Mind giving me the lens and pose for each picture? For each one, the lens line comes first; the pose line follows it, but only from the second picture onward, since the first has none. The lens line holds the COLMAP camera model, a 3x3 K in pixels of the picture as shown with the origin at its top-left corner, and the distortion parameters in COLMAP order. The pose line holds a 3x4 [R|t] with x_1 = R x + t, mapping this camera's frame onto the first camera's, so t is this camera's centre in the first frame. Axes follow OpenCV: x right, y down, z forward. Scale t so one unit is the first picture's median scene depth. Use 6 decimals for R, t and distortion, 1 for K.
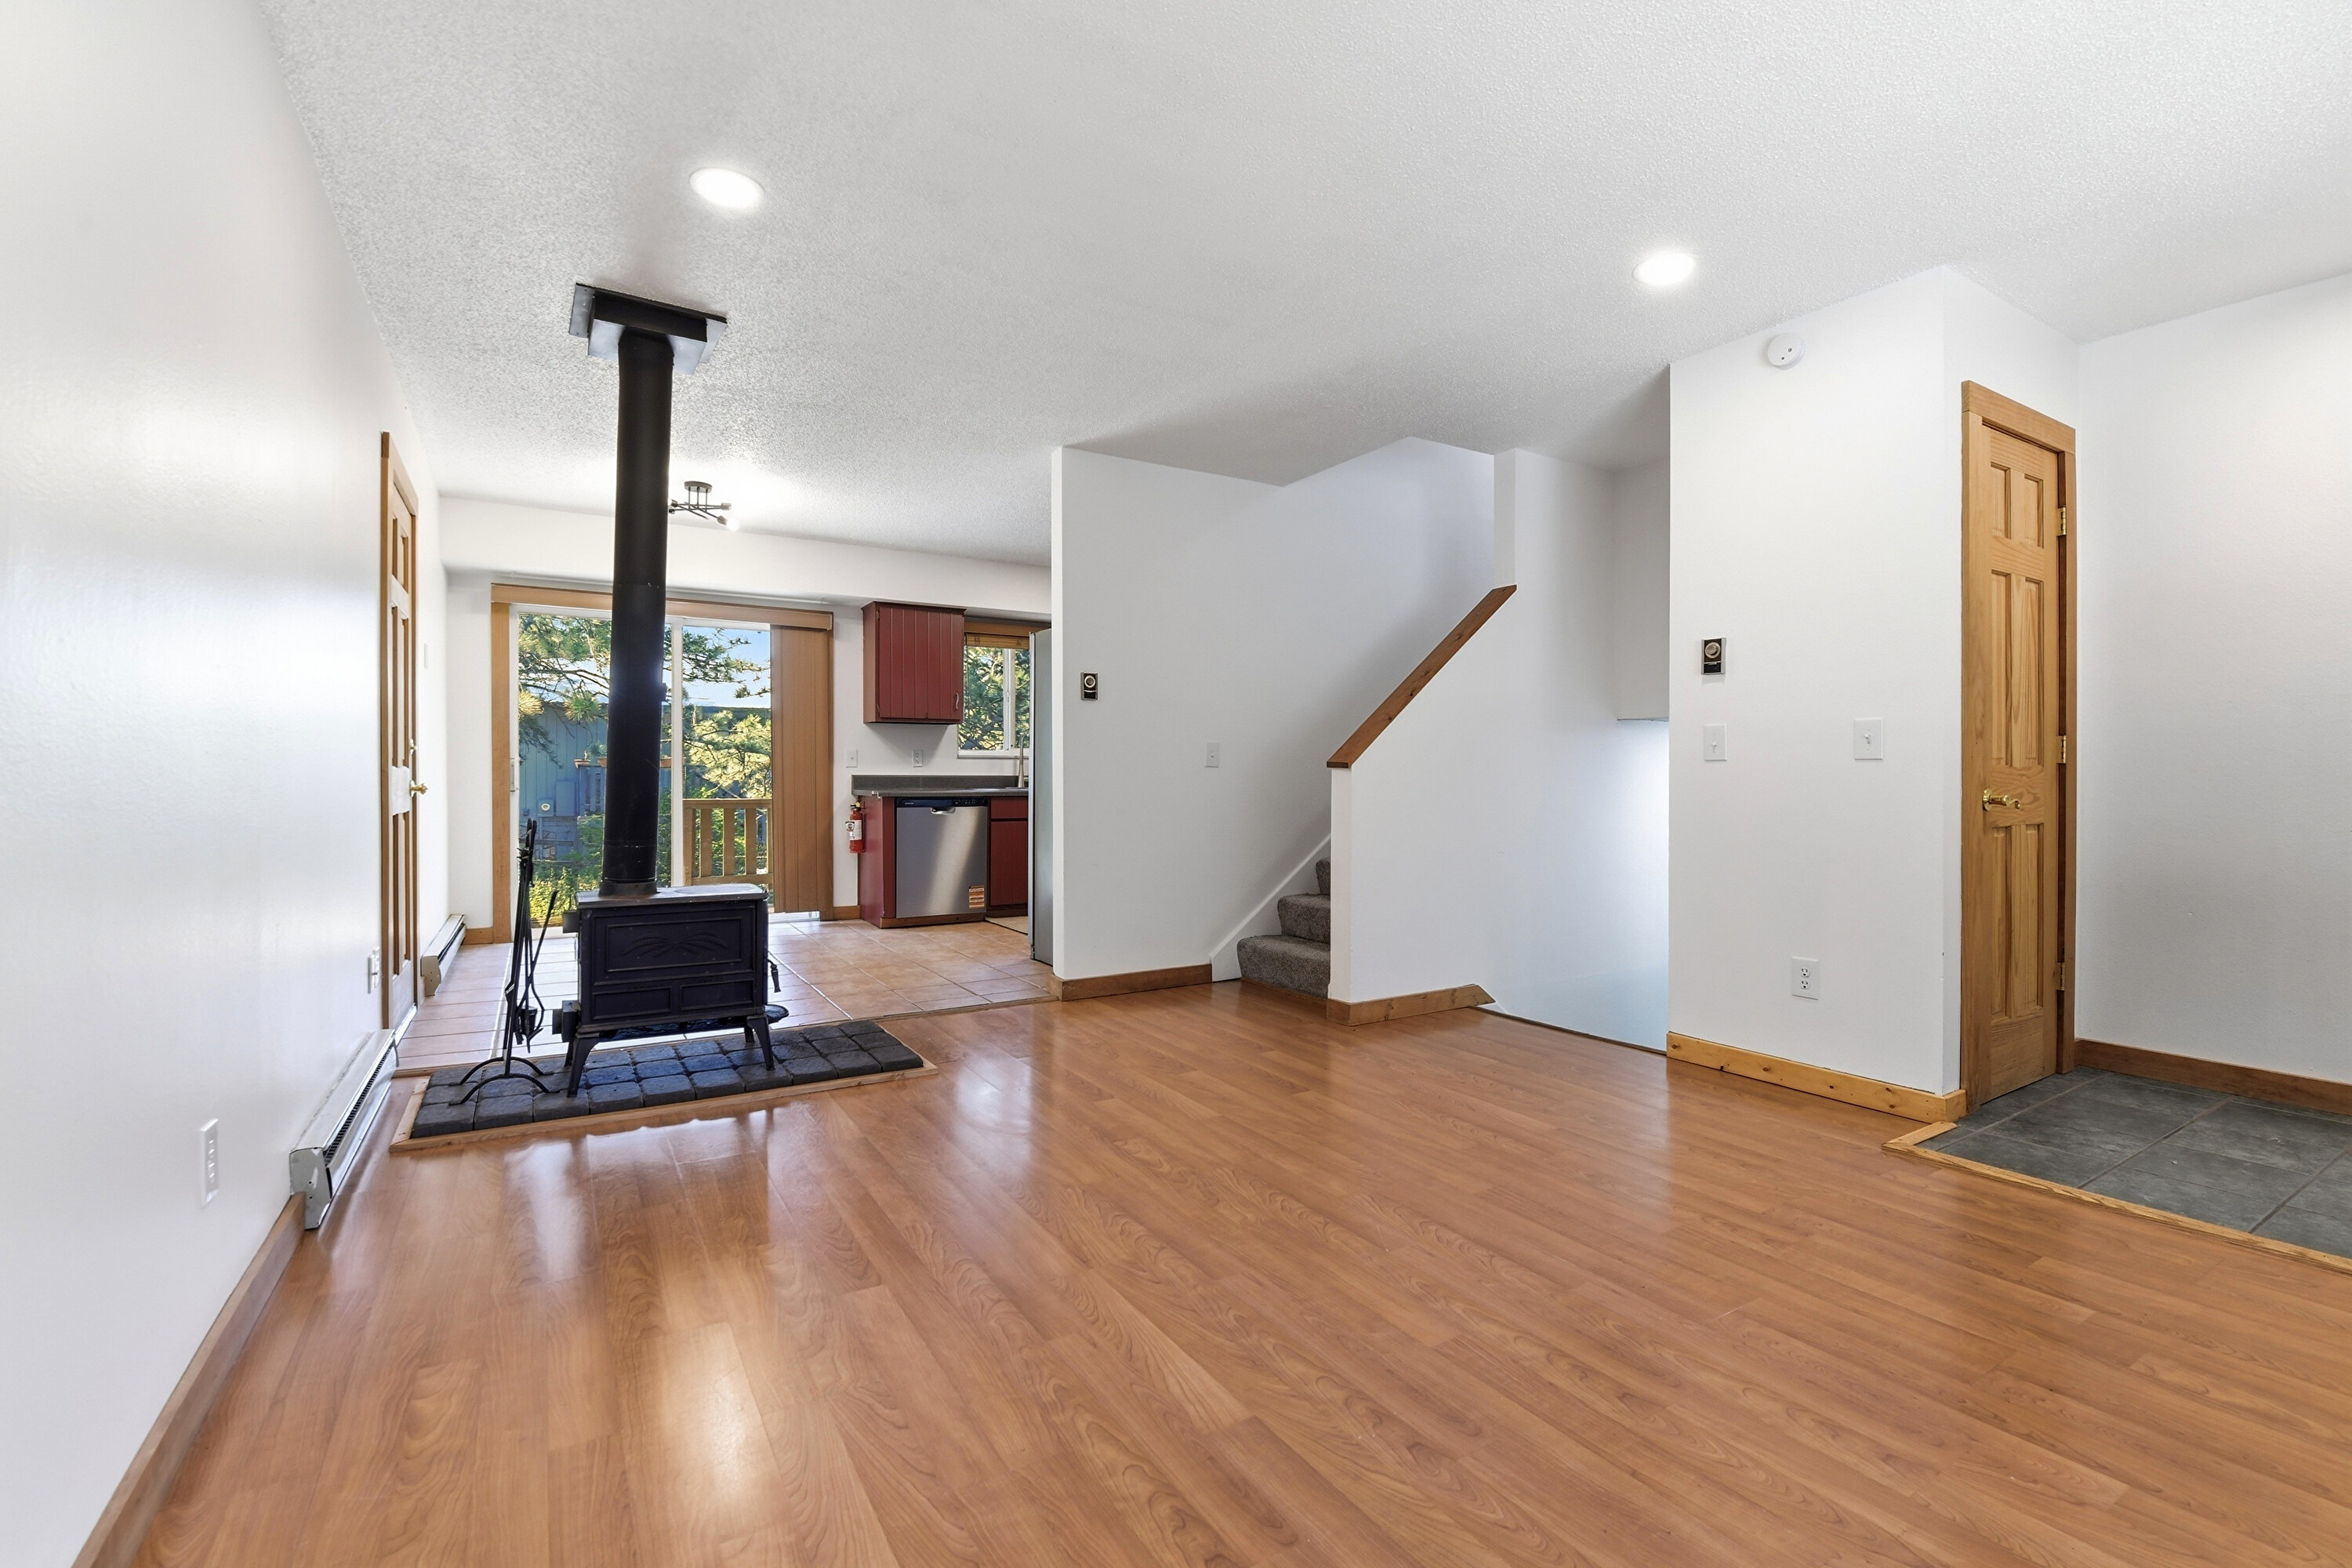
lens RADIAL K [[1030.3, 0, 1176.4], [0, 1030.3, 775.6], [0, 0, 1]] dist [0.003349, -0.011230]
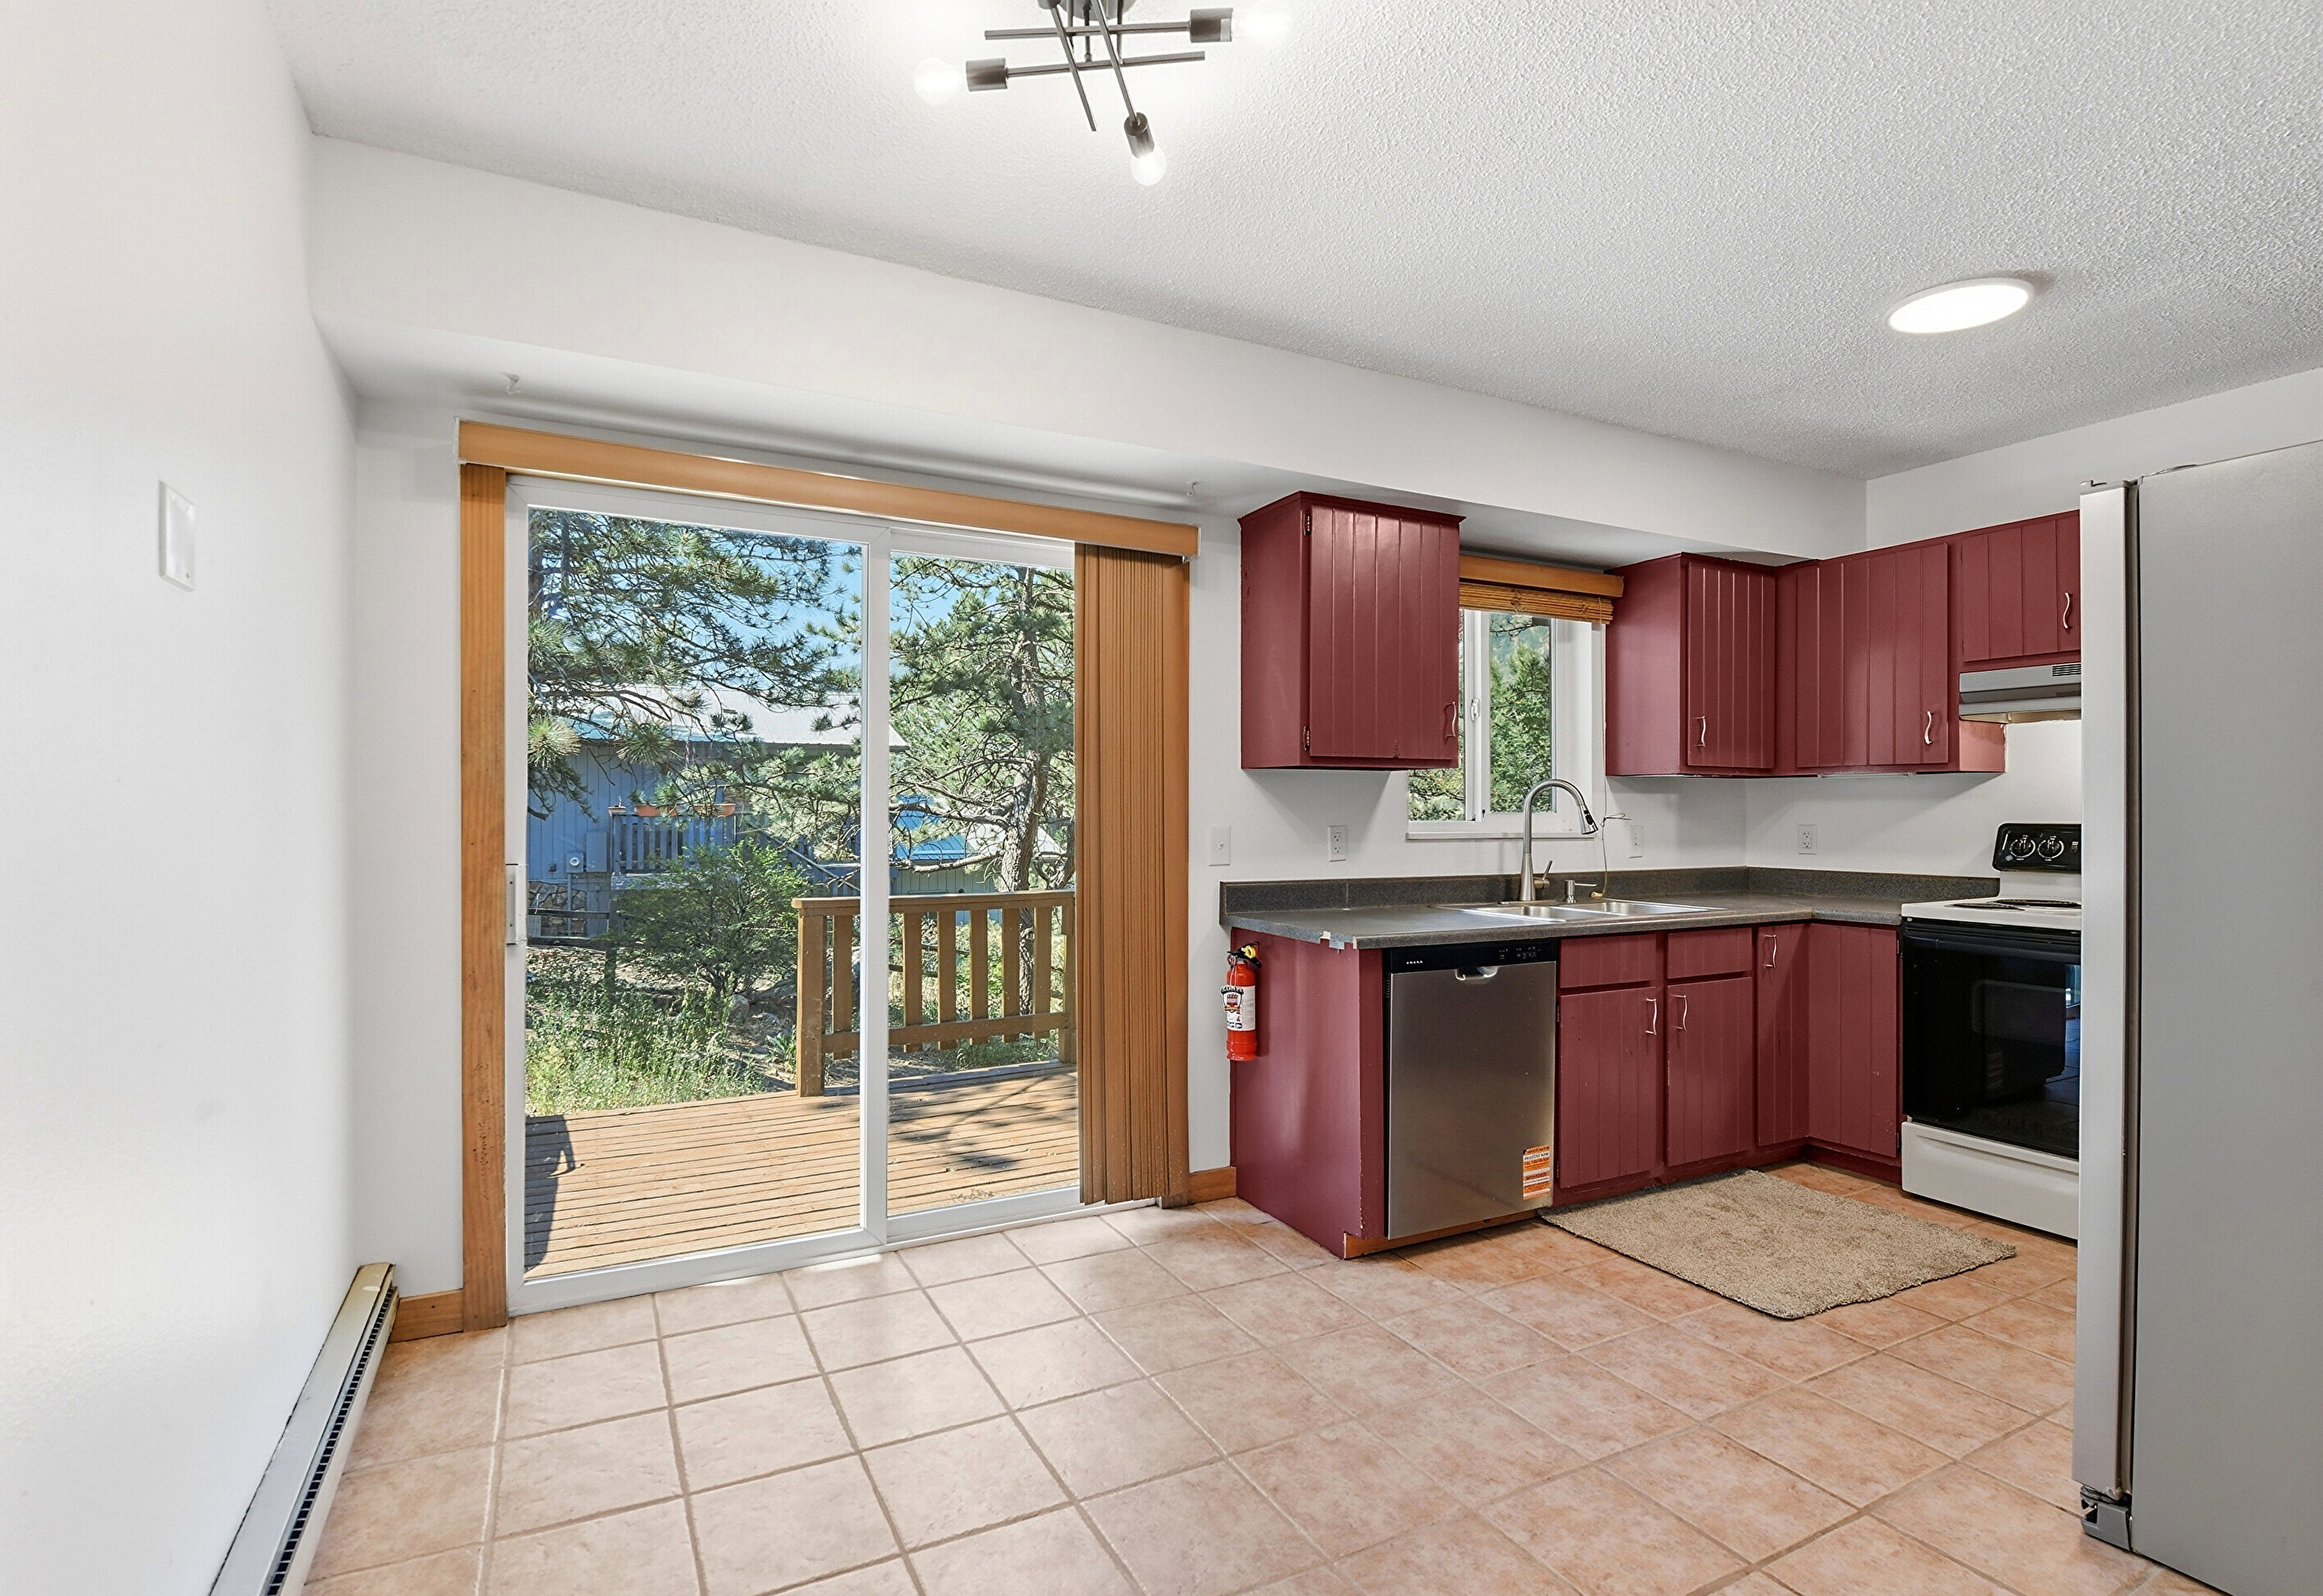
lens RADIAL K [[1211.8, 0, 1150.7], [0, 1211.8, 822.5], [0, 0, 1]] dist [-0.000750, -0.000188]
pose [[0.994460, 0.001918, -0.105094, -0.351670], [-0.001873, 0.999998, 0.000527, -0.032964], [0.105094, -0.000327, 0.994462, 0.562789]]
